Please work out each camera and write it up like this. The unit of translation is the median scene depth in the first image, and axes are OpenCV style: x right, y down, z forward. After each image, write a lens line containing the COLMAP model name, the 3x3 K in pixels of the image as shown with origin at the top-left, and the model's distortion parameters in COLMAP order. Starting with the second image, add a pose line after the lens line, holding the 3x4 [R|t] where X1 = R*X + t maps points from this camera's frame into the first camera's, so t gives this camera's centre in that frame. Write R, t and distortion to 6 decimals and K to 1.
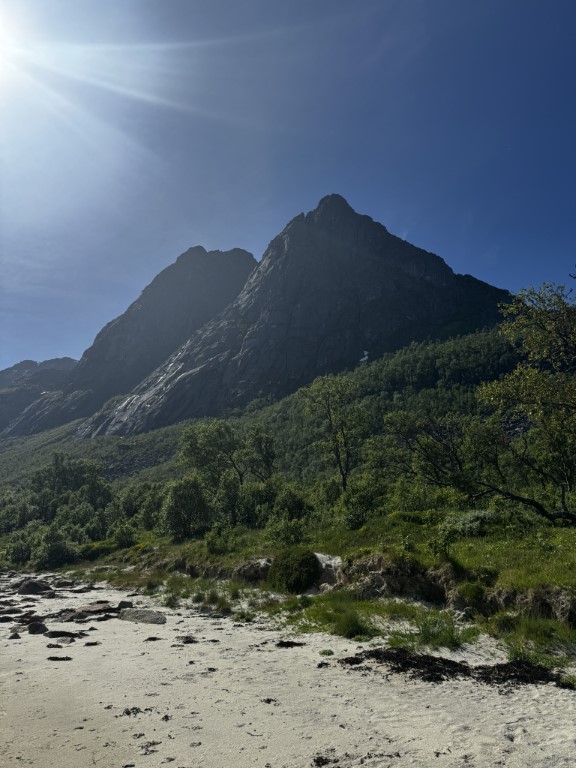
lens RADIAL K [[540.3, 0, 291.7], [0, 540.3, 385.0], [0, 0, 1]] dist [0.102942, -0.137977]
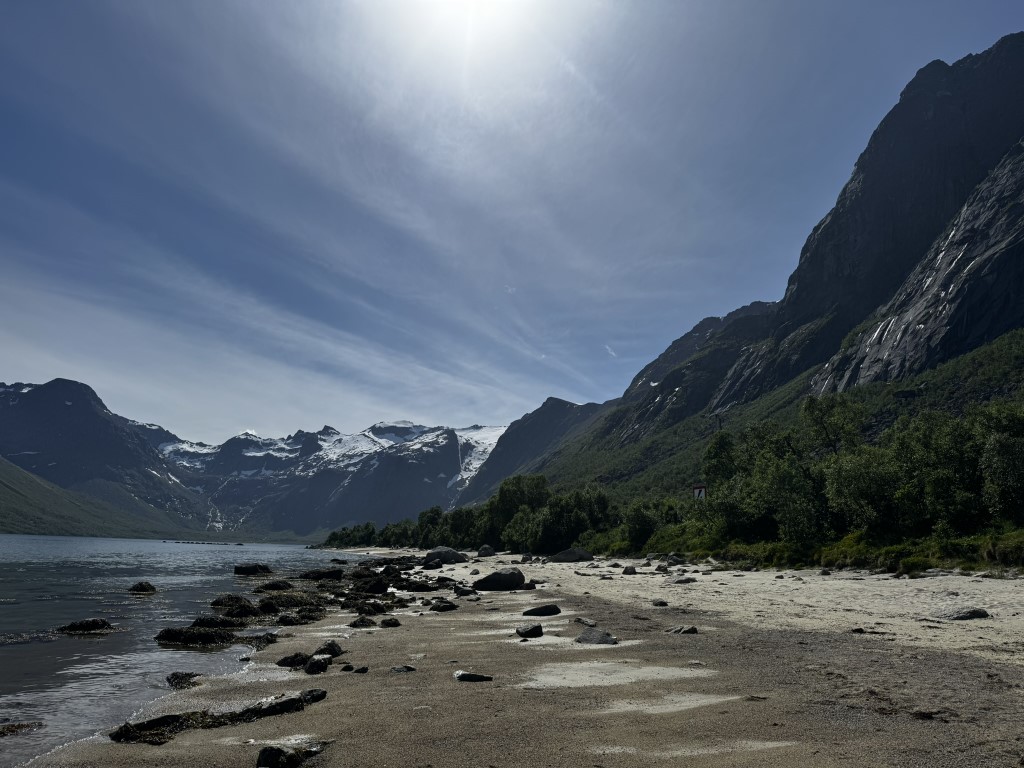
lens RADIAL K [[720.3, 0, 508.5], [0, 720.3, 375.4], [0, 0, 1]] dist [0.102942, -0.137977]
pose [[0.735258, -0.173249, -0.655271, -0.070243], [0.204293, 0.978466, -0.029468, 0.020063], [0.646266, -0.112200, 0.754819, 0.069312]]
